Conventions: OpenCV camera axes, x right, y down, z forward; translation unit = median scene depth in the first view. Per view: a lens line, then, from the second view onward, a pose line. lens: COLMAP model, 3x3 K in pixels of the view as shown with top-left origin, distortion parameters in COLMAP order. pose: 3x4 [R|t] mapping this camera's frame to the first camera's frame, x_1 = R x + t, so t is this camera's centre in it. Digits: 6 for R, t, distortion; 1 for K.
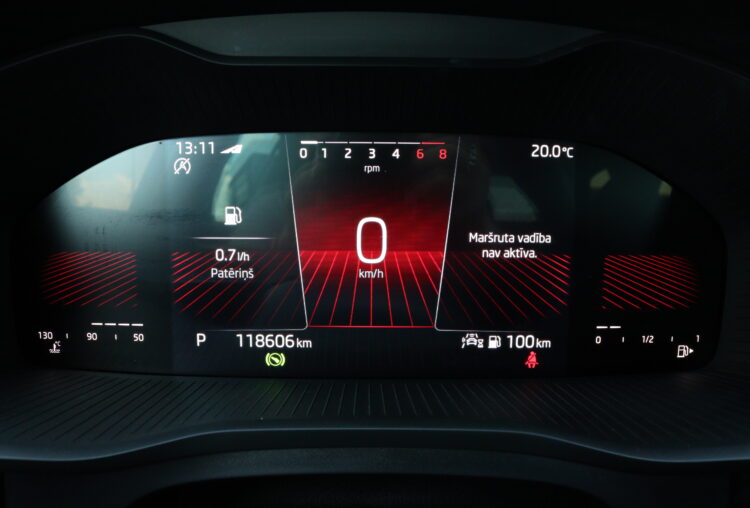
lens RADIAL K [[634.4, 0, 374.8], [0, 634.4, 255.6], [0, 0, 1]] dist [-0.134560, 0.091832]
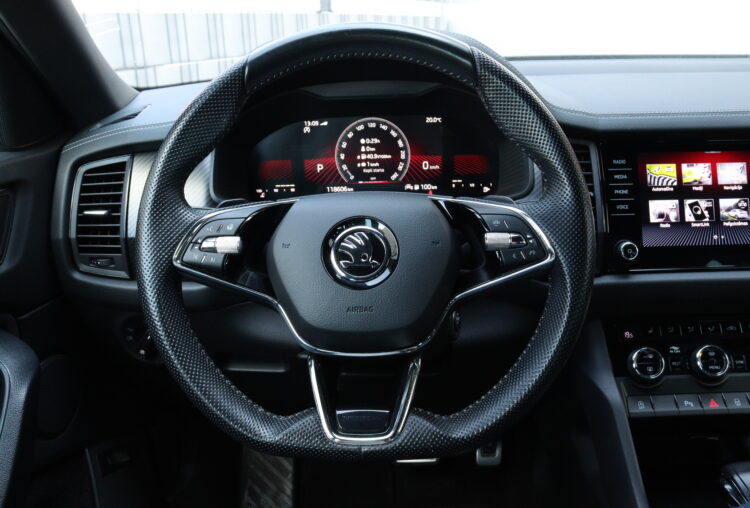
lens RADIAL K [[634.4, 0, 375.6], [0, 634.4, 239.0], [0, 0, 1]] dist [-0.134560, 0.091832]
pose [[0.998613, -0.030662, -0.042796, 0.120389], [0.034662, 0.994770, 0.096082, 0.088132], [0.039626, -0.097432, 0.994453, -1.890965]]
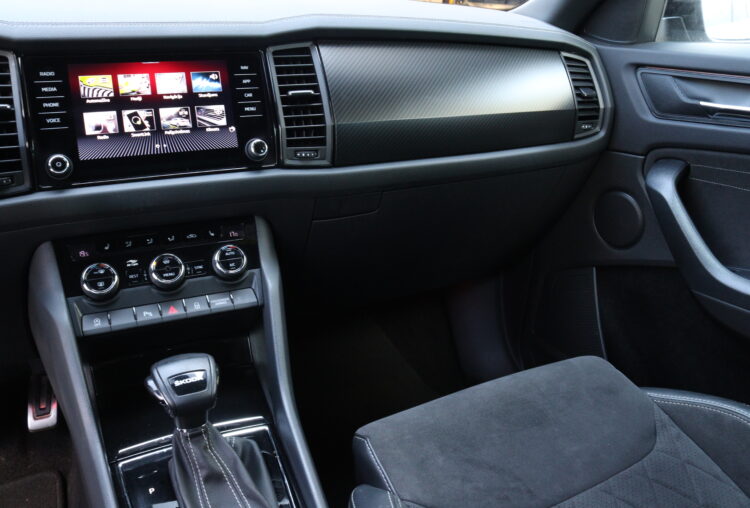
lens RADIAL K [[634.4, 0, 374.1], [0, 634.4, 252.0], [0, 0, 1]] dist [-0.134560, 0.091832]
pose [[0.895452, -0.145131, 0.420837, 1.051897], [0.075314, 0.981126, 0.178102, 0.405831], [-0.438742, -0.127787, 0.889481, -2.061228]]
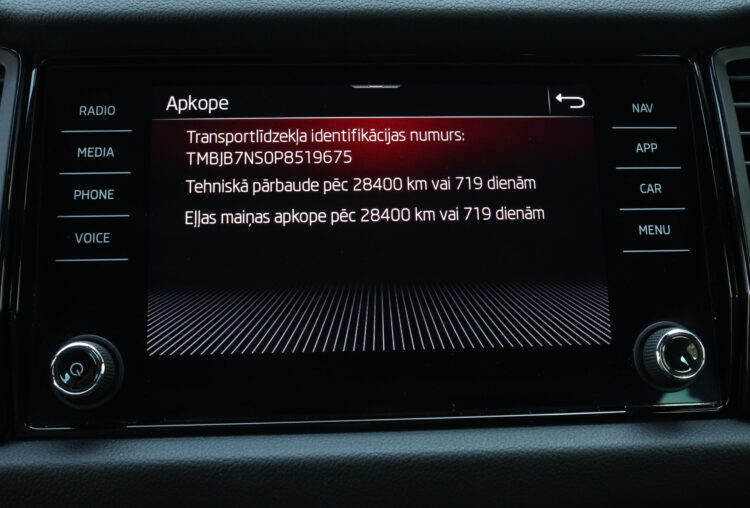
lens RADIAL K [[944.4, 0, 372.4], [0, 944.4, 252.7], [0, 0, 1]] dist [-0.064076, 0.000000]
pose [[0.997455, -0.024233, 0.067049, 1.308589], [0.025334, 0.999557, -0.015621, 0.285325], [-0.066641, 0.017280, 0.997627, -0.651099]]
